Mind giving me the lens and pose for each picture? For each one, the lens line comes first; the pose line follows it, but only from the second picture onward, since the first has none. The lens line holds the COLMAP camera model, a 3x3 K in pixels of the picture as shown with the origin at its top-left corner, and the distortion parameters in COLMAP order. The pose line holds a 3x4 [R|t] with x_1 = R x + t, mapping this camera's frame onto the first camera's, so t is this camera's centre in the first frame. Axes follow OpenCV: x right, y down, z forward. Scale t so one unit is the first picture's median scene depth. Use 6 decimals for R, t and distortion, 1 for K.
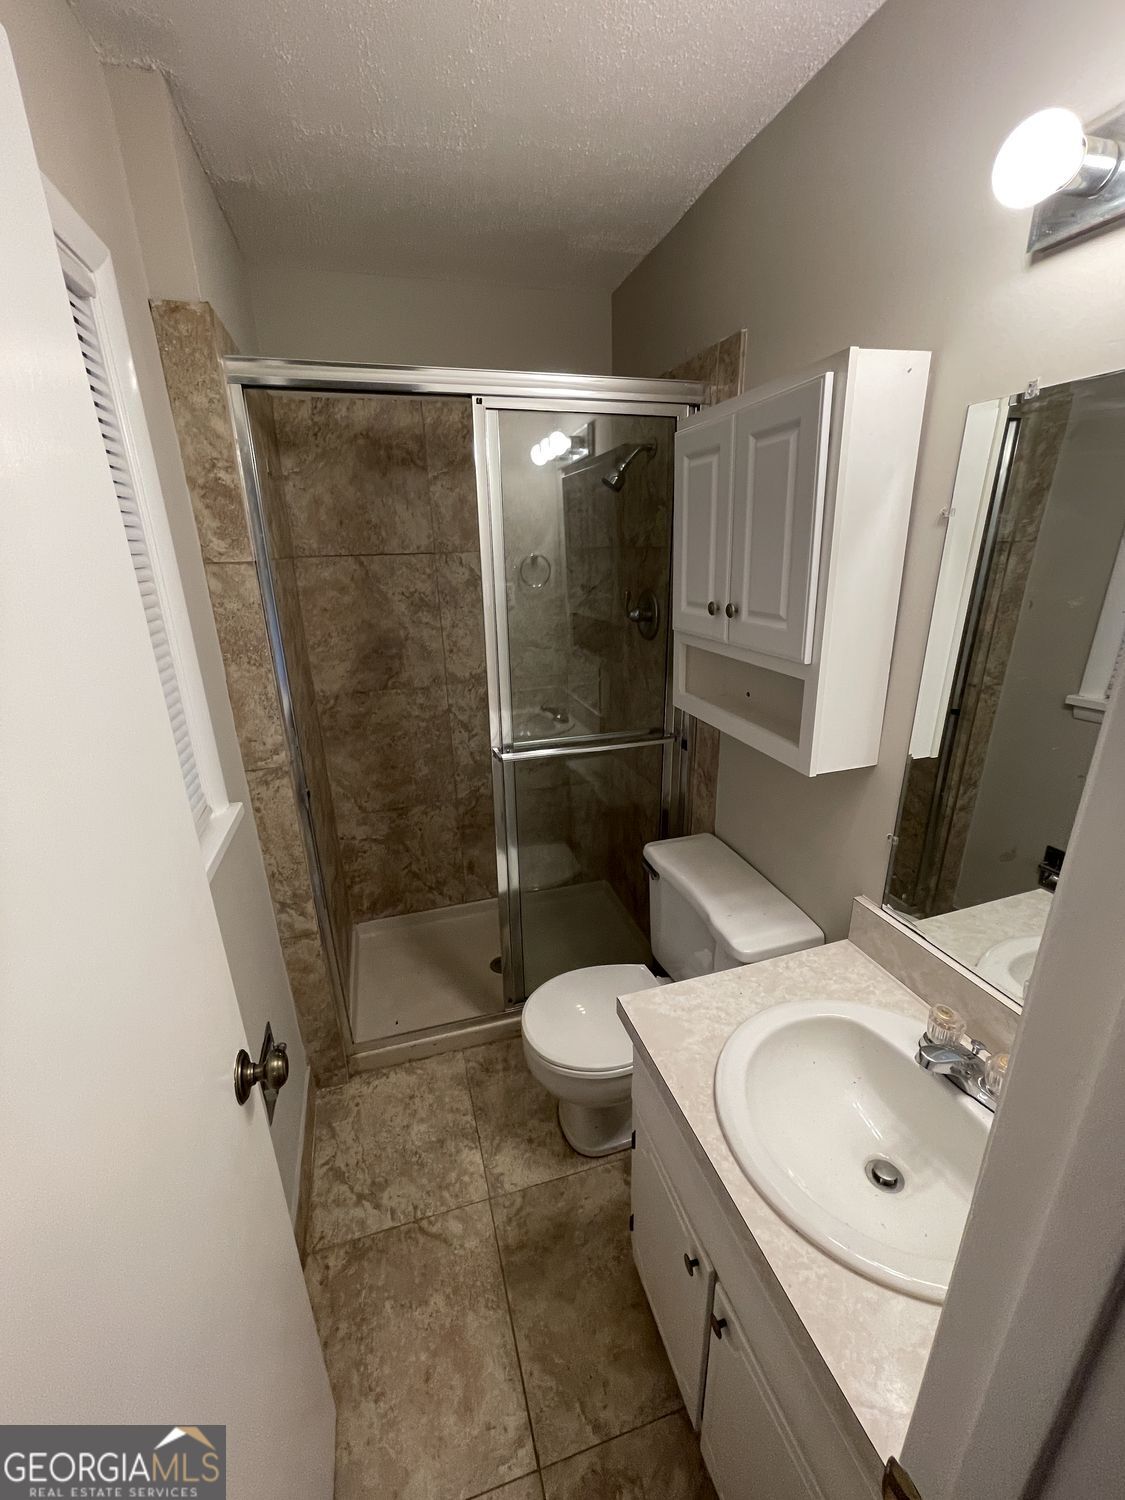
lens RADIAL K [[604.2, 0, 559.1], [0, 604.2, 744.8], [0, 0, 1]] dist [-0.004839, 0.006315]
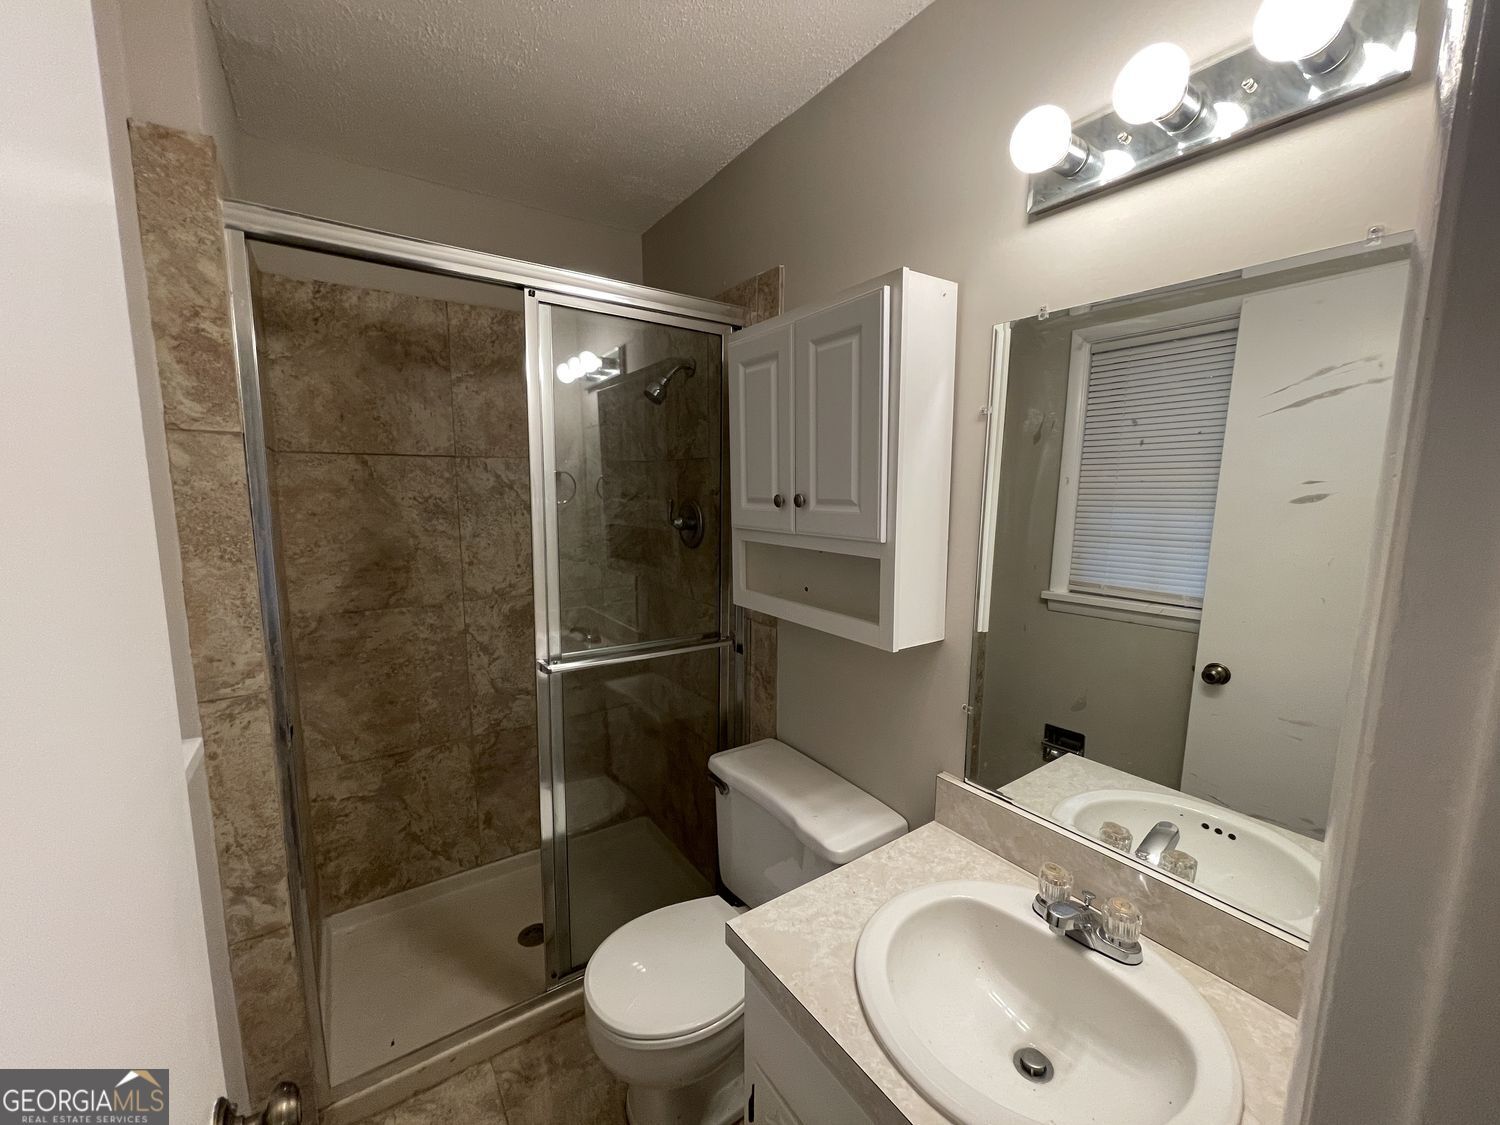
lens RADIAL K [[604.2, 0, 747.0], [0, 604.2, 566.7], [0, 0, 1]] dist [-0.004839, 0.006315]
pose [[0.951933, -0.010681, 0.306121, -0.090633], [0.068257, 0.981660, -0.178004, 0.051342], [-0.298606, 0.190342, 0.935203, 0.061152]]
